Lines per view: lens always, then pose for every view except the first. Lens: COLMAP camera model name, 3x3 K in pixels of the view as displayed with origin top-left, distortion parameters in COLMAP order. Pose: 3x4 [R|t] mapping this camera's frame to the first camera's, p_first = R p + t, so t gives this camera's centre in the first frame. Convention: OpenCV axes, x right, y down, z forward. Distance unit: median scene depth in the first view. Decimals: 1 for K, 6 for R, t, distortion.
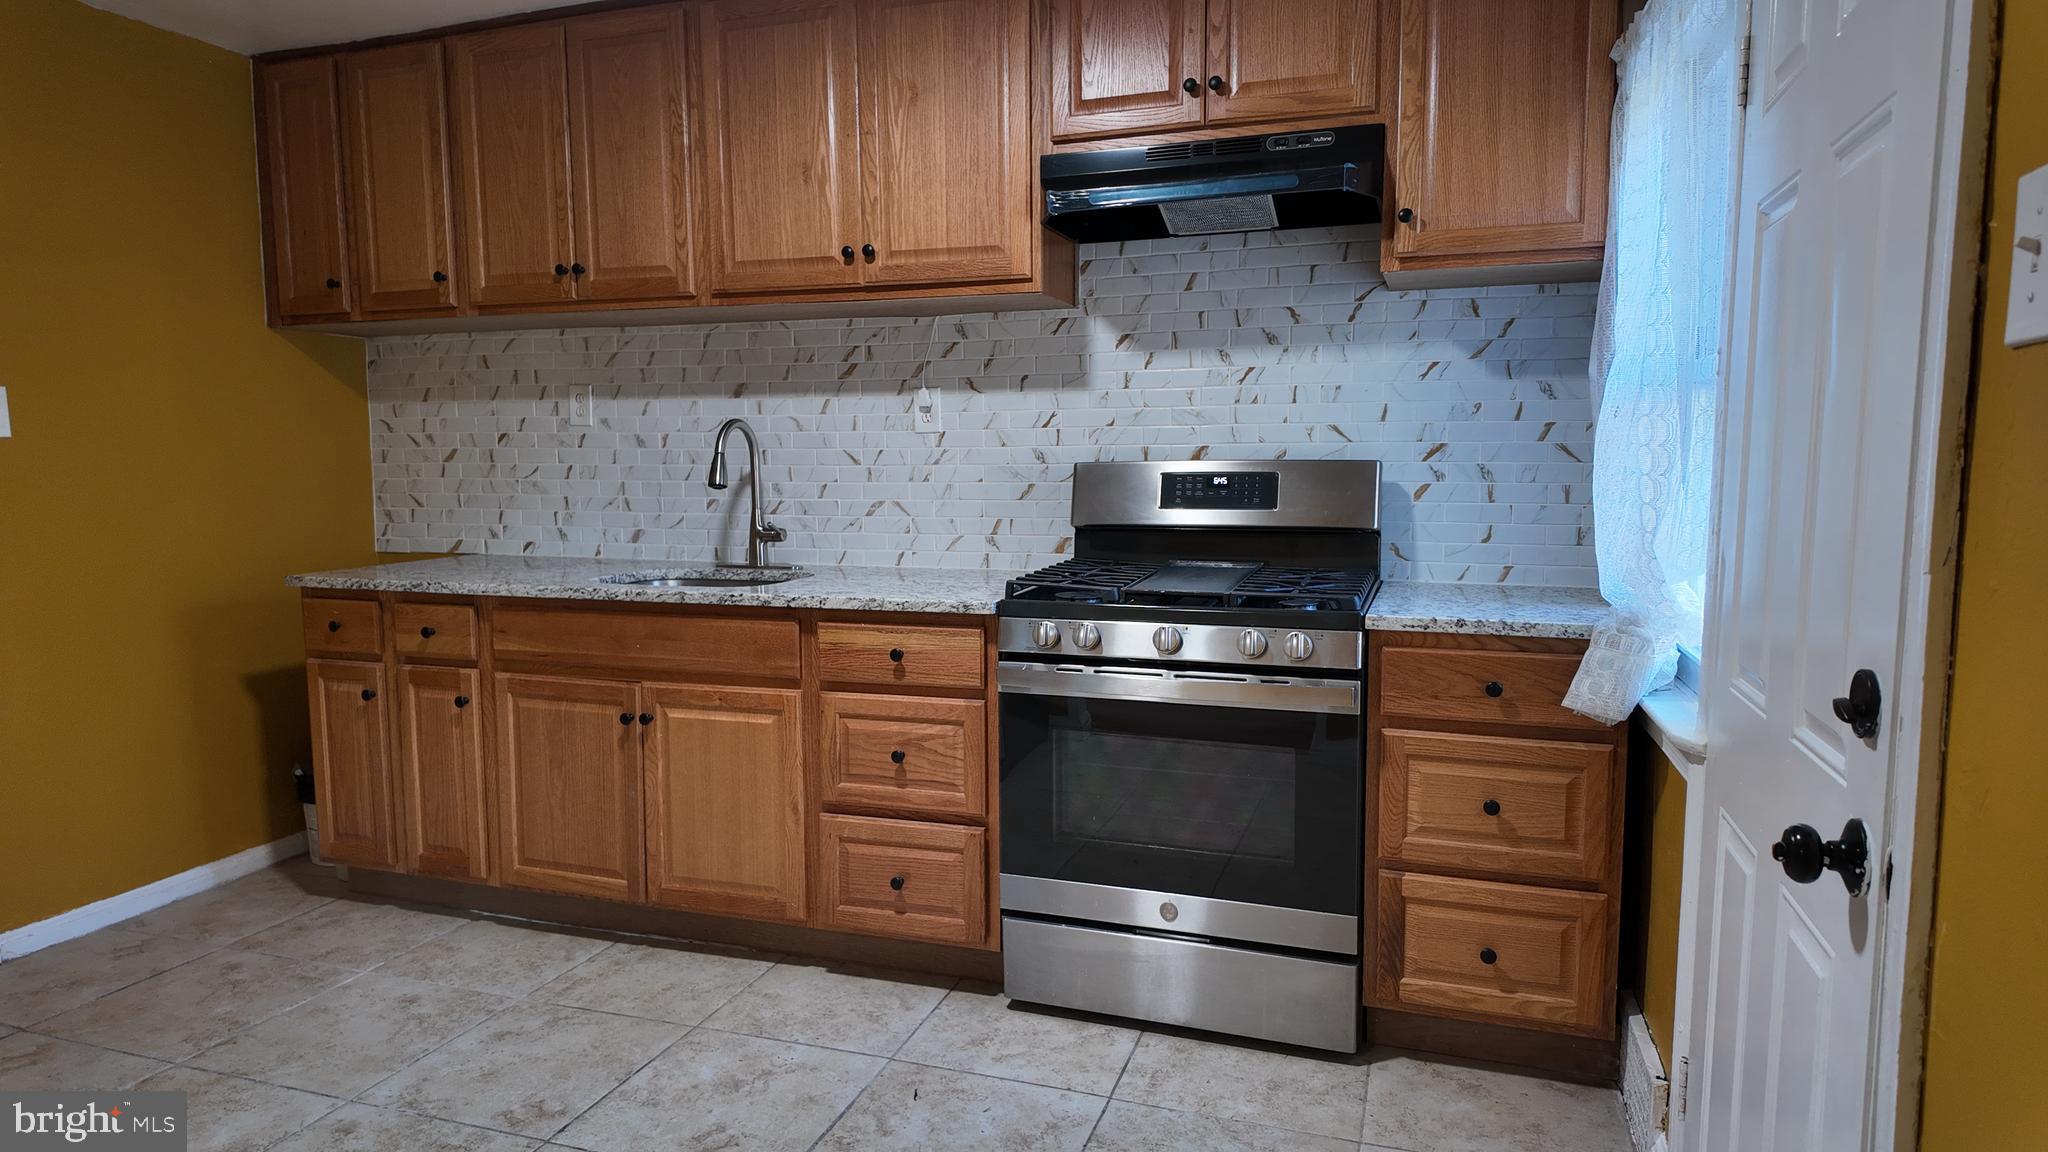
lens RADIAL K [[1202.8, 0, 1024.0], [0, 1202.8, 576.0], [0, 0, 1]] dist [0.129778, -0.195529]
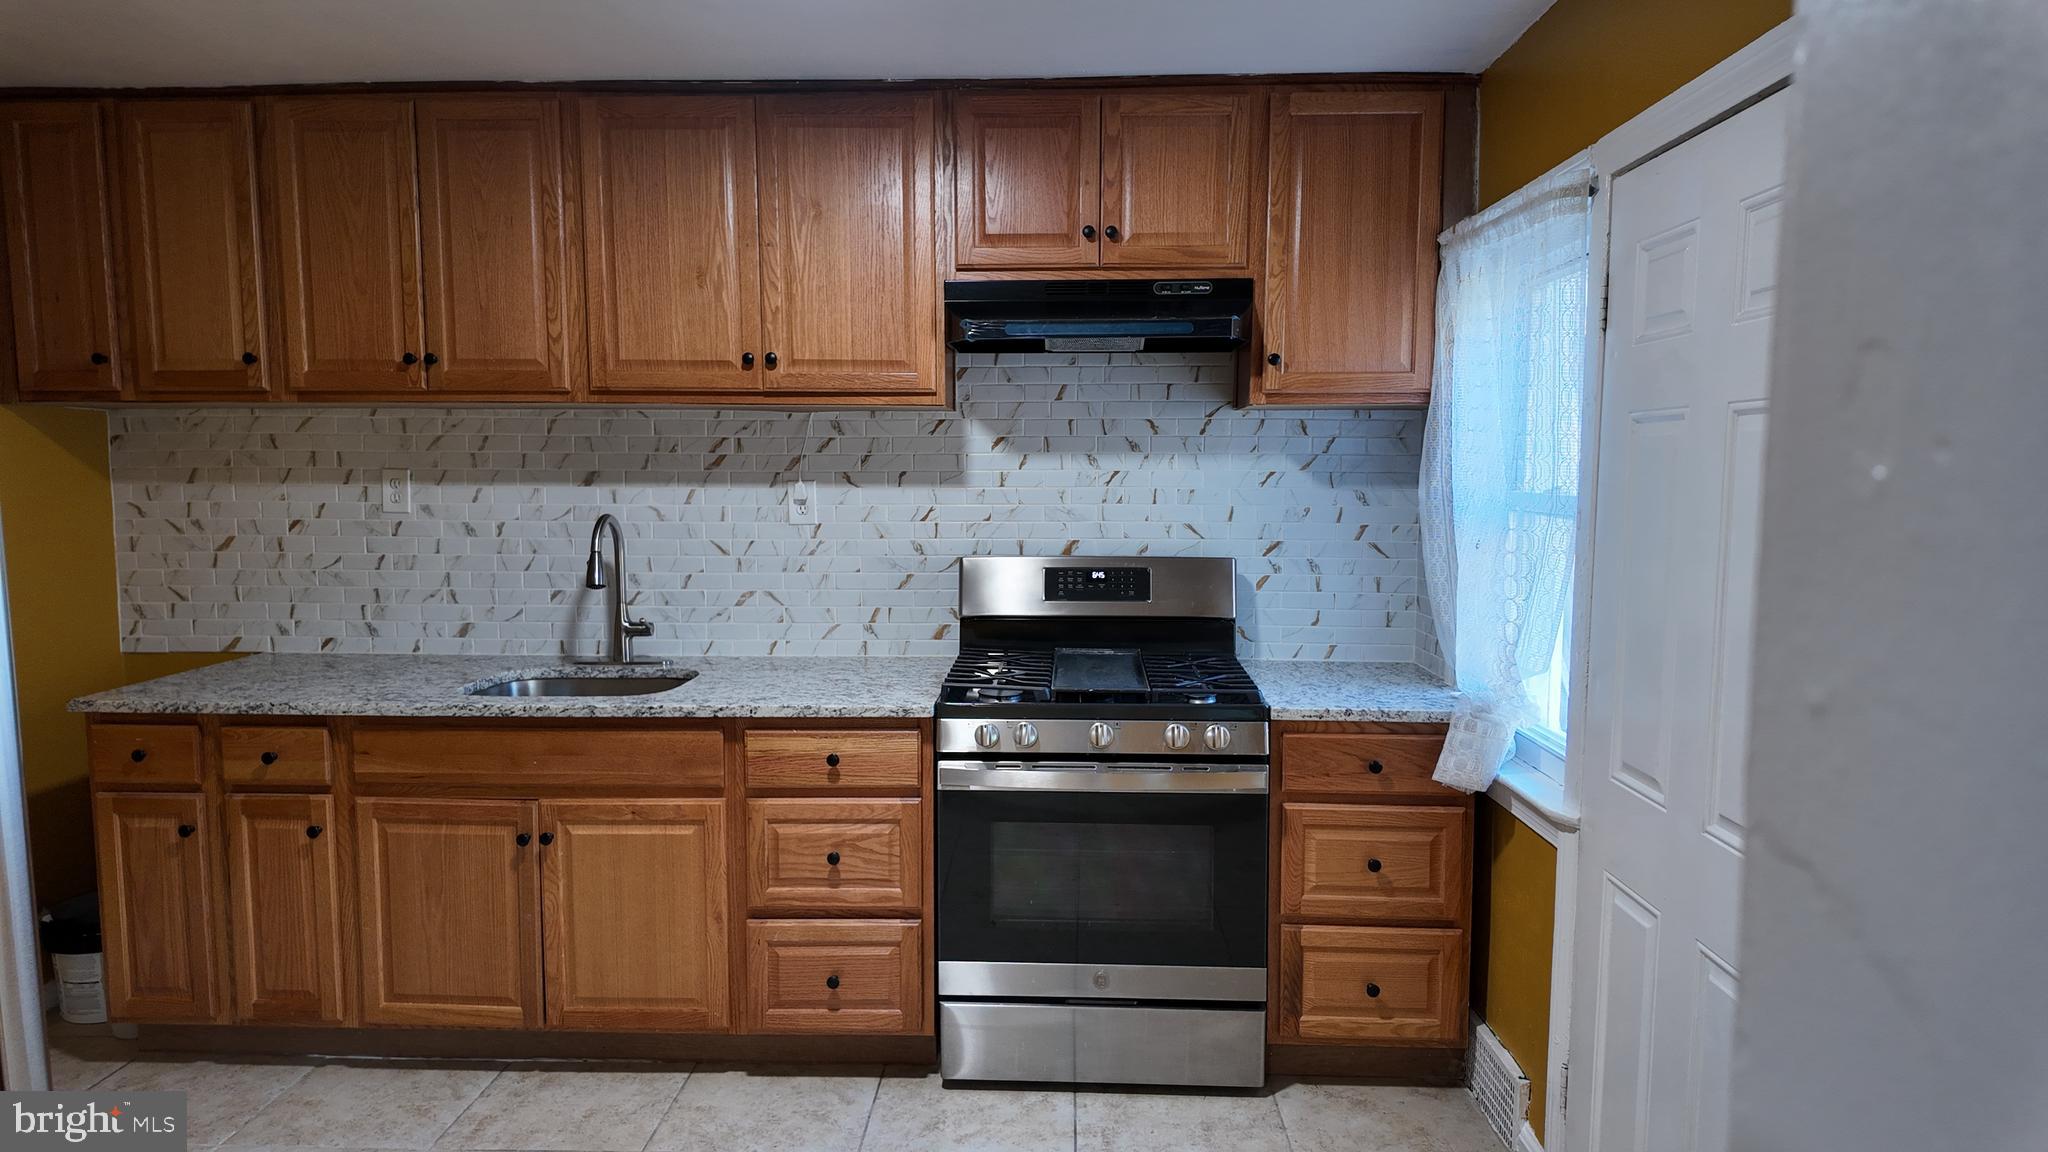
lens RADIAL K [[1199.6, 0, 1024.0], [0, 1199.6, 576.0], [0, 0, 1]] dist [0.100856, -0.122862]
pose [[0.956979, -0.021326, 0.289374, -0.221207], [0.023154, 0.999728, -0.002896, -0.076861], [-0.289233, 0.009472, 0.957212, -0.030813]]
